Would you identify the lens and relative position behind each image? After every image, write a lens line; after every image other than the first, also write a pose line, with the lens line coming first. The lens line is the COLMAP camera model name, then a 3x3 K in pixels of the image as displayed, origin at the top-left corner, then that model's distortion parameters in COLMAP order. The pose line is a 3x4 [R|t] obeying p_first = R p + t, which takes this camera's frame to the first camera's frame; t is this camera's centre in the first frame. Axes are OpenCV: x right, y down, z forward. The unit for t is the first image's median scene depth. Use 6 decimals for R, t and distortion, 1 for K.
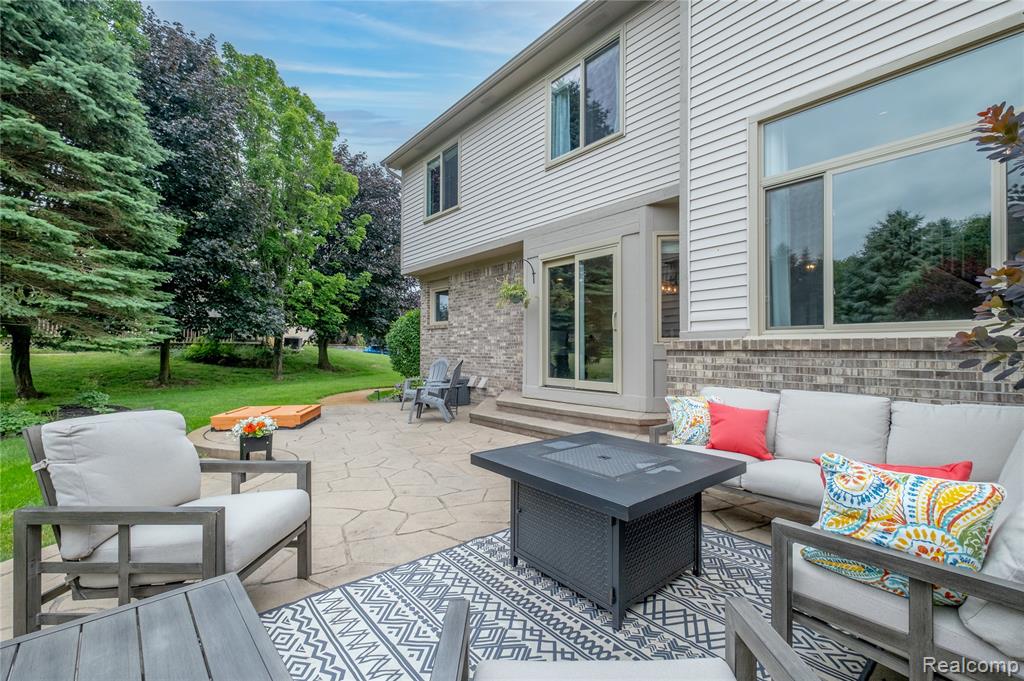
lens RADIAL K [[438.4, 0, 511.2], [0, 438.4, 344.5], [0, 0, 1]] dist [0.002122, 0.000294]
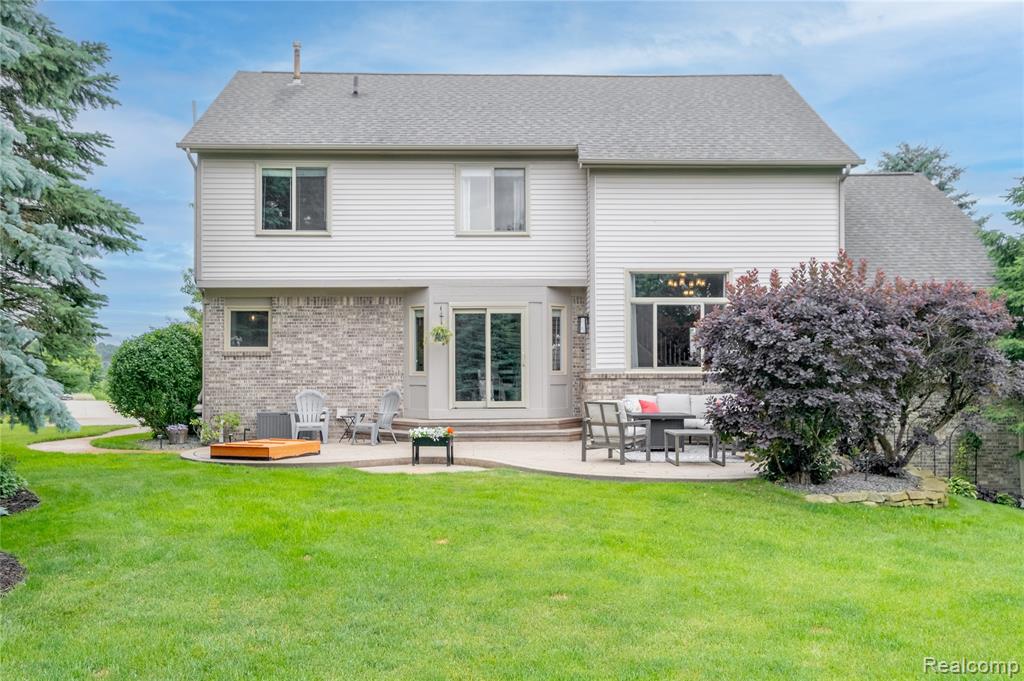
lens RADIAL K [[917.0, 0, 514.9], [0, 917.0, 341.2], [0, 0, 1]] dist [0.068695, -0.069851]
pose [[0.615146, 0.017031, 0.788229, -2.041750], [-0.001437, 0.999789, -0.020480, -0.046366], [-0.788412, 0.011466, 0.615041, -0.810772]]
